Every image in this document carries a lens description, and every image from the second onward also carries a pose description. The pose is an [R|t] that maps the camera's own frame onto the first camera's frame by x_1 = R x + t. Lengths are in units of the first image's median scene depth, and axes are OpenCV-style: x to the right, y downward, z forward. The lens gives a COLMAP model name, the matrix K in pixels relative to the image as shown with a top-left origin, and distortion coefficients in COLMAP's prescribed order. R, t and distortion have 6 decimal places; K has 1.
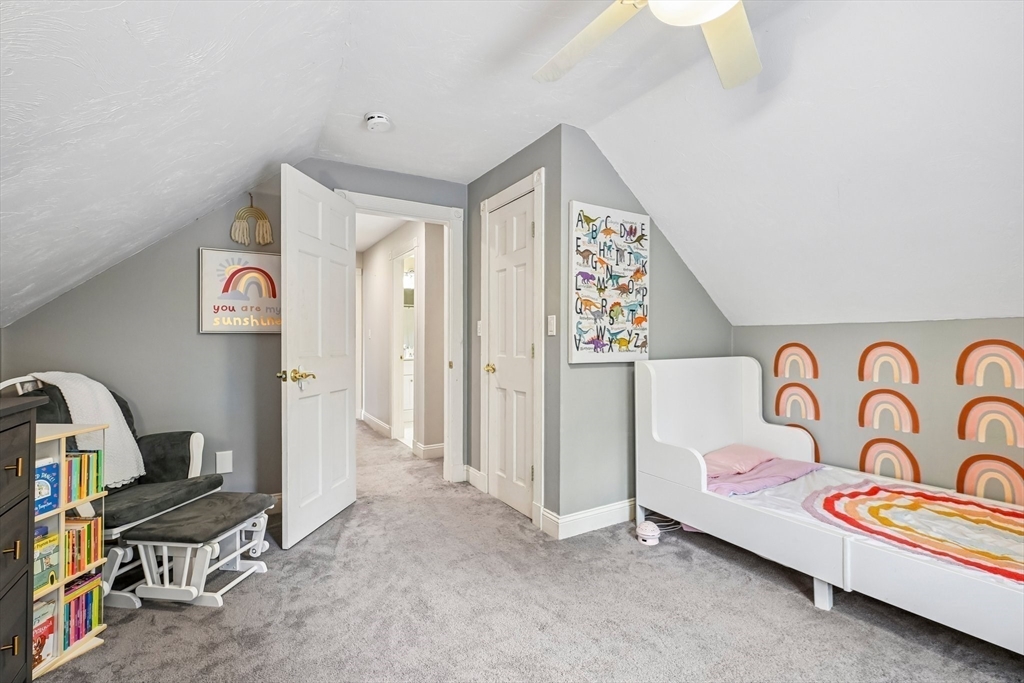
lens RADIAL K [[463.6, 0, 509.6], [0, 463.6, 339.5], [0, 0, 1]] dist [0.003106, 0.000390]
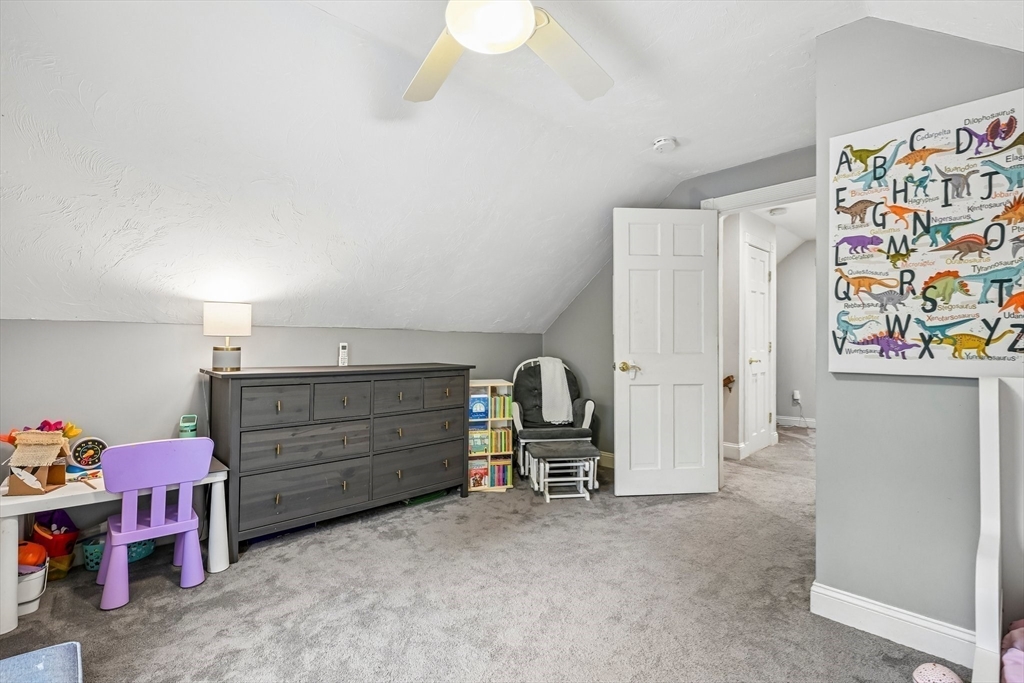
lens RADIAL K [[463.6, 0, 509.5], [0, 463.6, 340.2], [0, 0, 1]] dist [0.003106, 0.000390]
pose [[0.236280, -0.001299, -0.971684, 0.676497], [0.007342, 0.999973, 0.000449, -0.000071], [0.971657, -0.007241, 0.236283, 0.352640]]
